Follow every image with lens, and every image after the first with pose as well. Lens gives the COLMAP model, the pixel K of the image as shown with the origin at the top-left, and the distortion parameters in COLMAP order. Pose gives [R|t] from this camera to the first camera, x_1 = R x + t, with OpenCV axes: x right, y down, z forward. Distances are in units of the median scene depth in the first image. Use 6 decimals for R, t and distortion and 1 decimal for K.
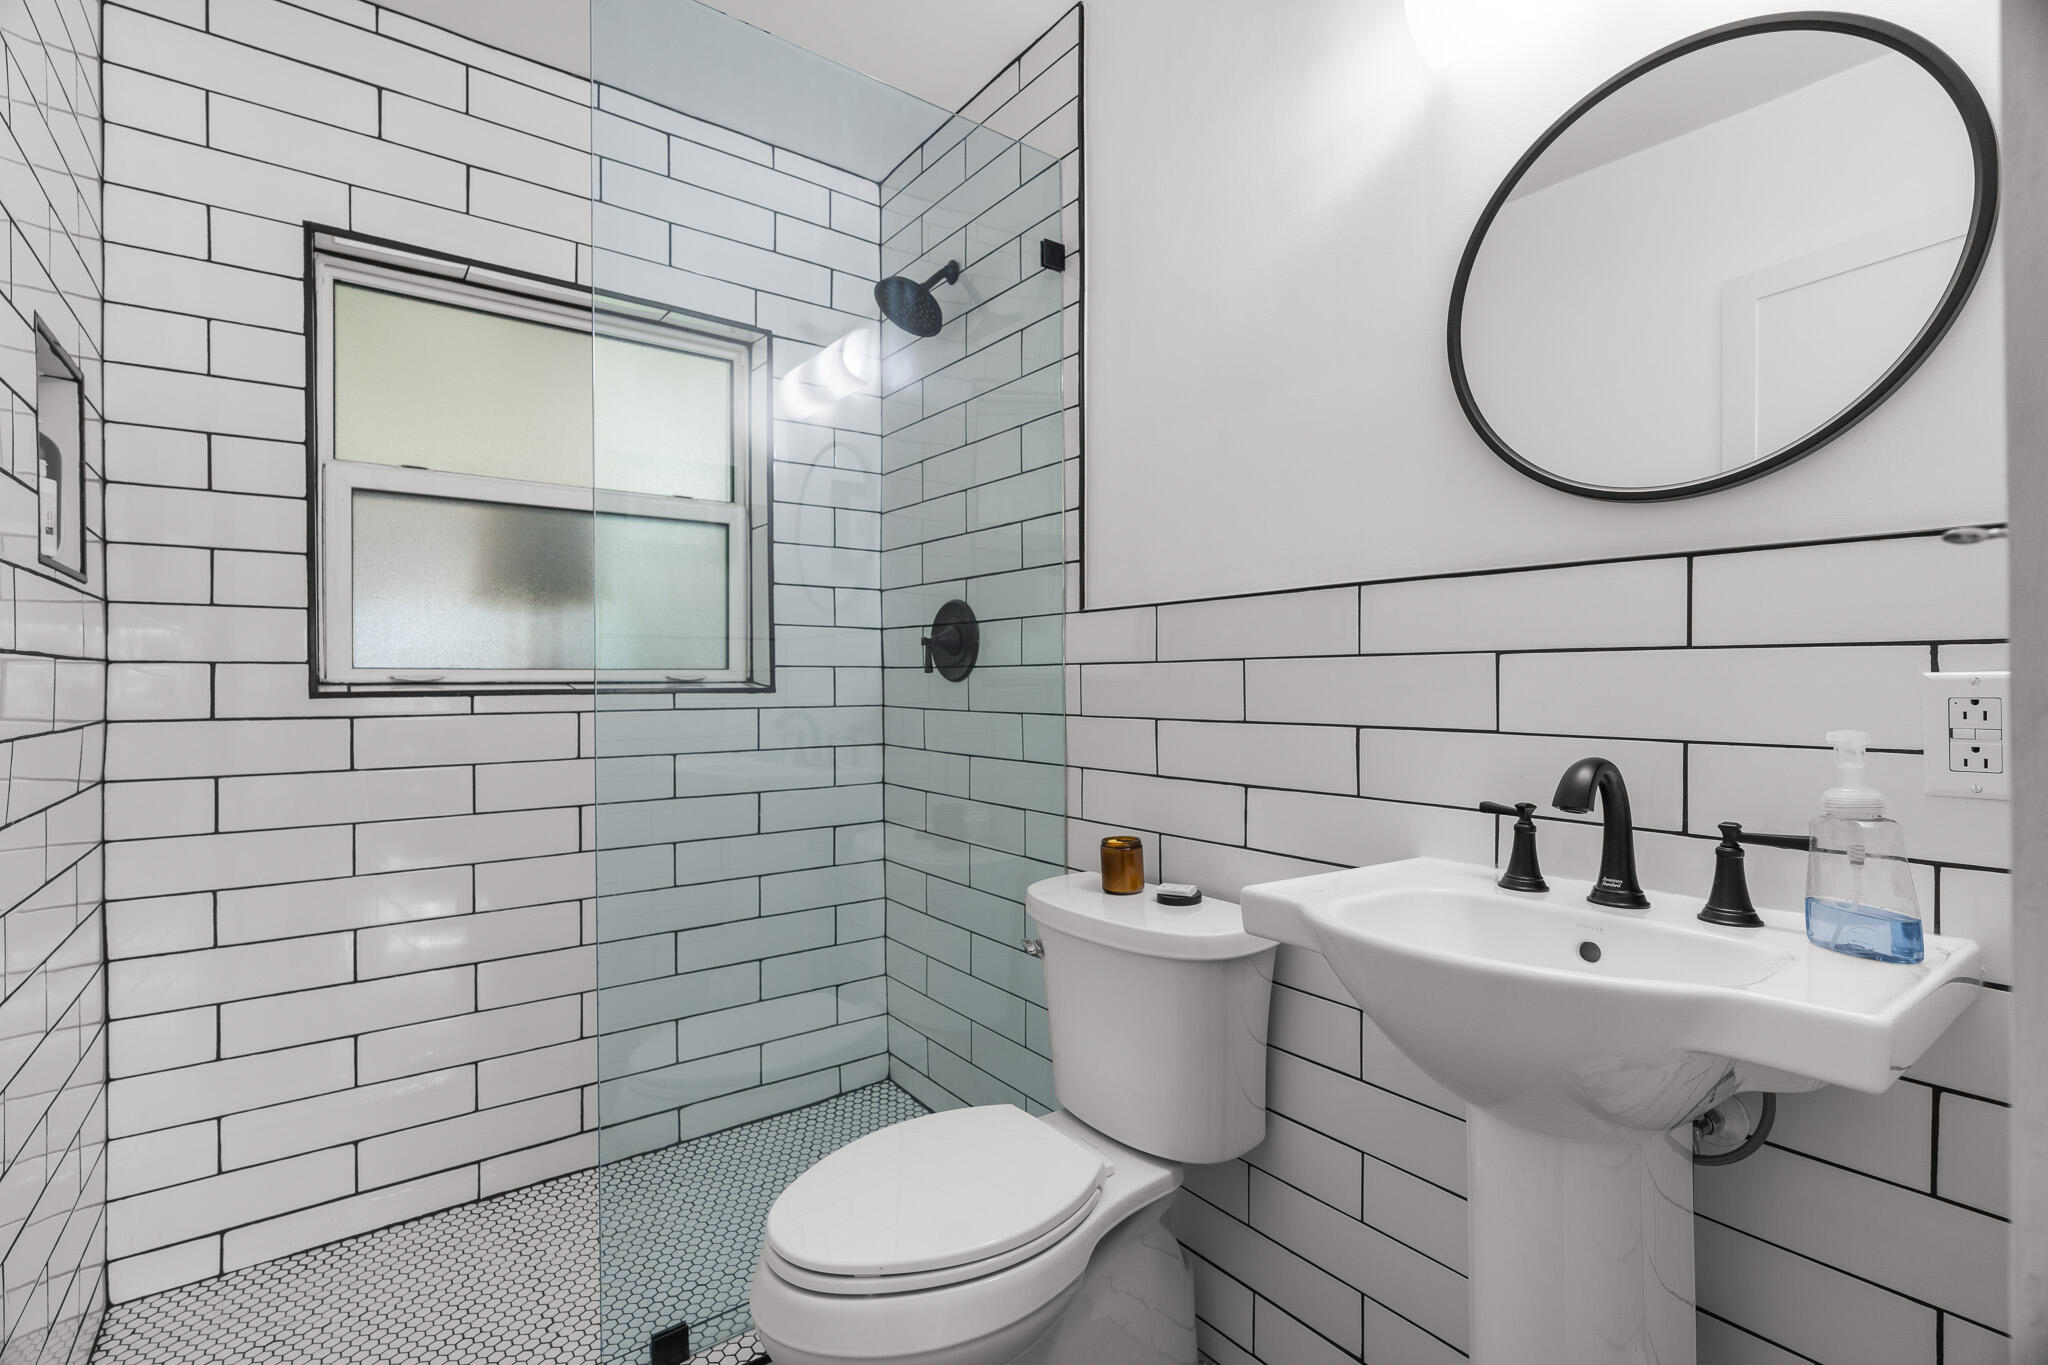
lens RADIAL K [[928.9, 0, 1023.4], [0, 928.9, 681.0], [0, 0, 1]] dist [-0.004842, 0.000333]
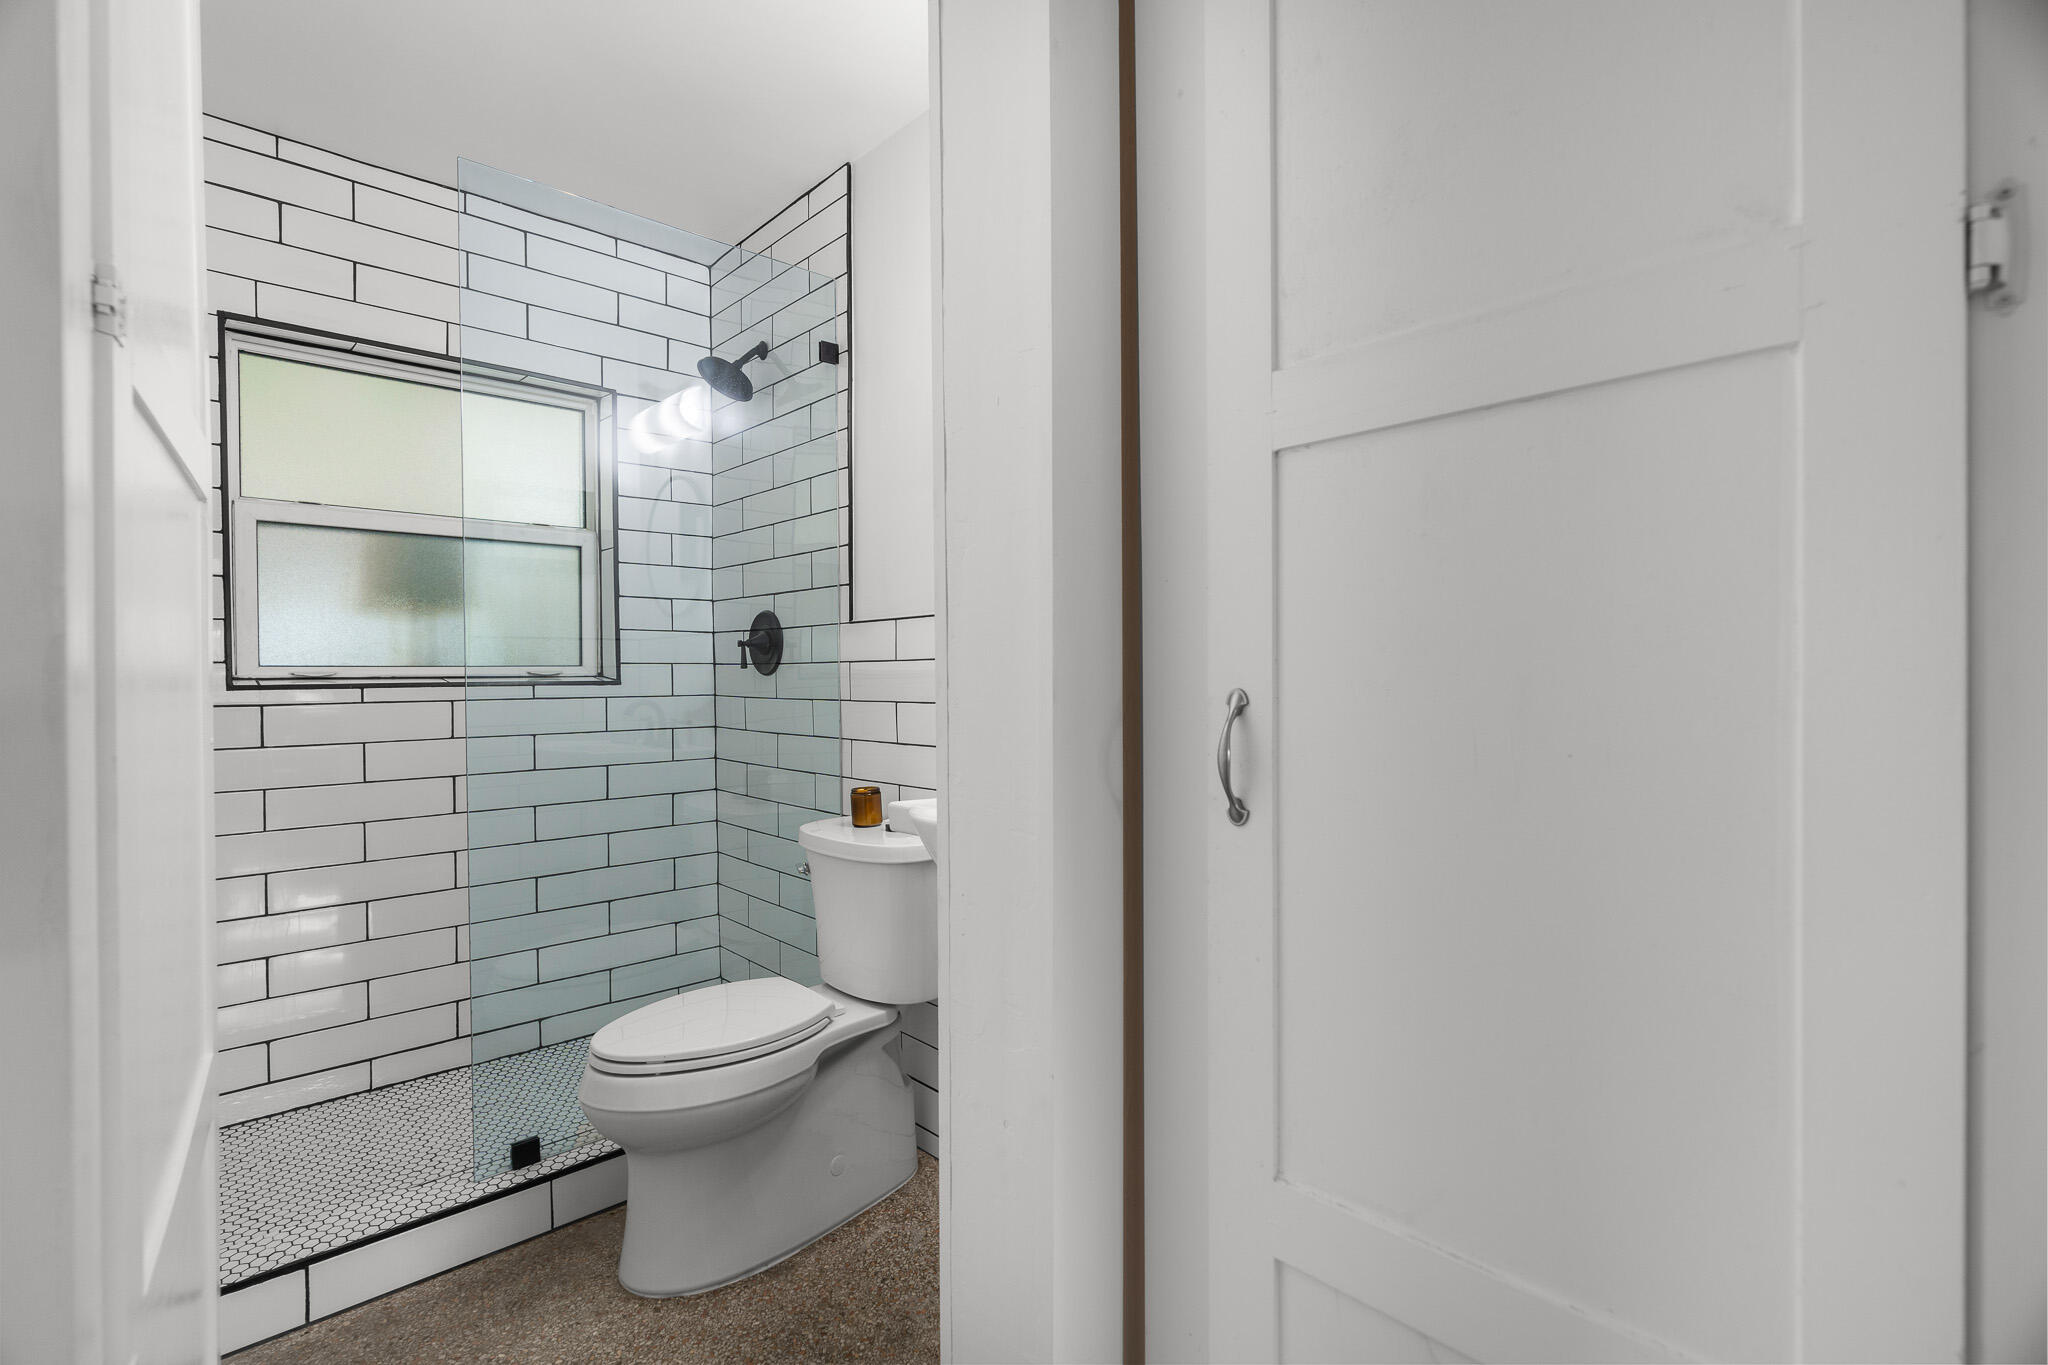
lens RADIAL K [[928.9, 0, 1023.2], [0, 928.9, 680.6], [0, 0, 1]] dist [-0.004842, 0.000333]
pose [[0.994295, -0.004393, 0.106572, 0.158118], [0.003633, 0.999967, 0.007326, 0.000081], [-0.106600, -0.006897, 0.994278, -0.335295]]
